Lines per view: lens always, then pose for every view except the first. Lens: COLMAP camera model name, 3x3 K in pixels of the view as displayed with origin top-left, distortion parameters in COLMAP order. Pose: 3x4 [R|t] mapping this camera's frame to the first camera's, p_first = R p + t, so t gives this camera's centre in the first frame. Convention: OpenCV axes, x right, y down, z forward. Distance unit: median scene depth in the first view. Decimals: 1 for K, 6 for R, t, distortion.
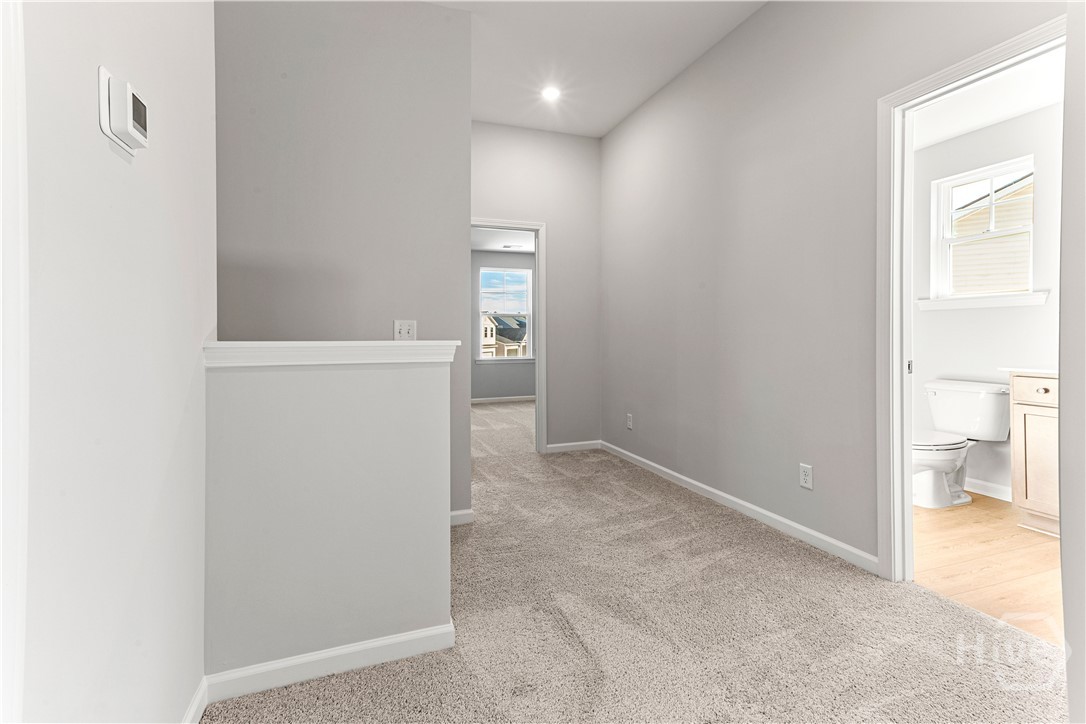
lens RADIAL K [[494.9, 0, 526.1], [0, 494.9, 342.8], [0, 0, 1]] dist [0.017671, 0.000248]
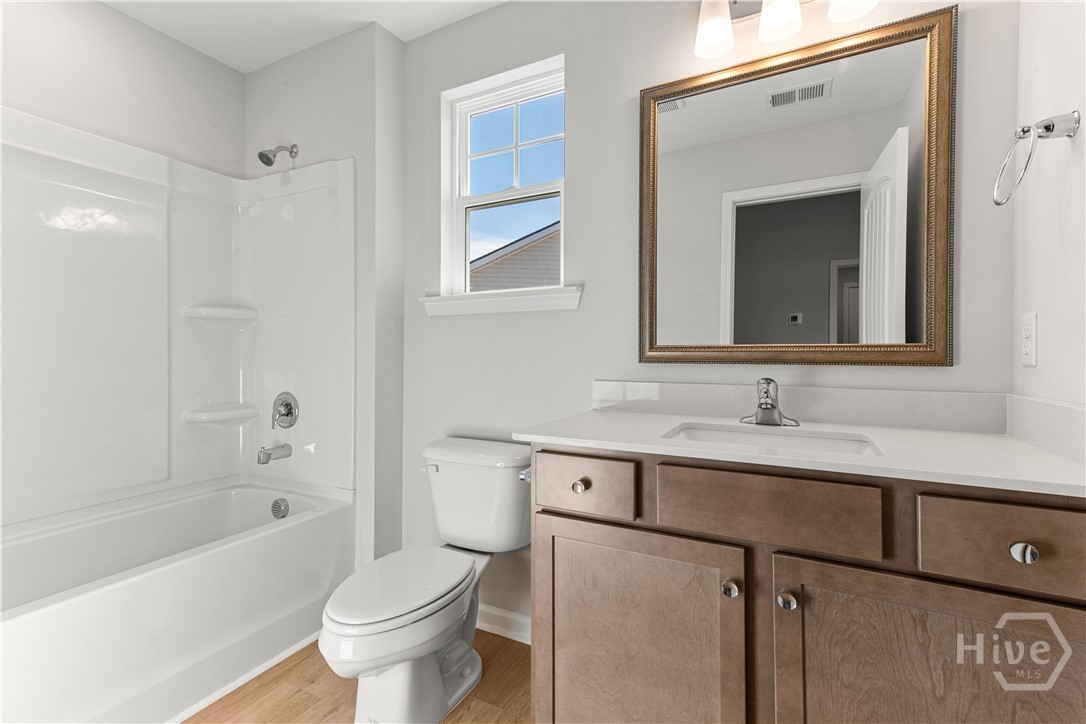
lens RADIAL K [[494.9, 0, 542.4], [0, 494.9, 362.7], [0, 0, 1]] dist [0.017671, 0.000248]
pose [[0.726437, 0.016020, 0.687046, 0.565946], [-0.007790, 0.999856, -0.015078, -0.004275], [-0.687189, 0.005601, 0.726457, 0.572330]]
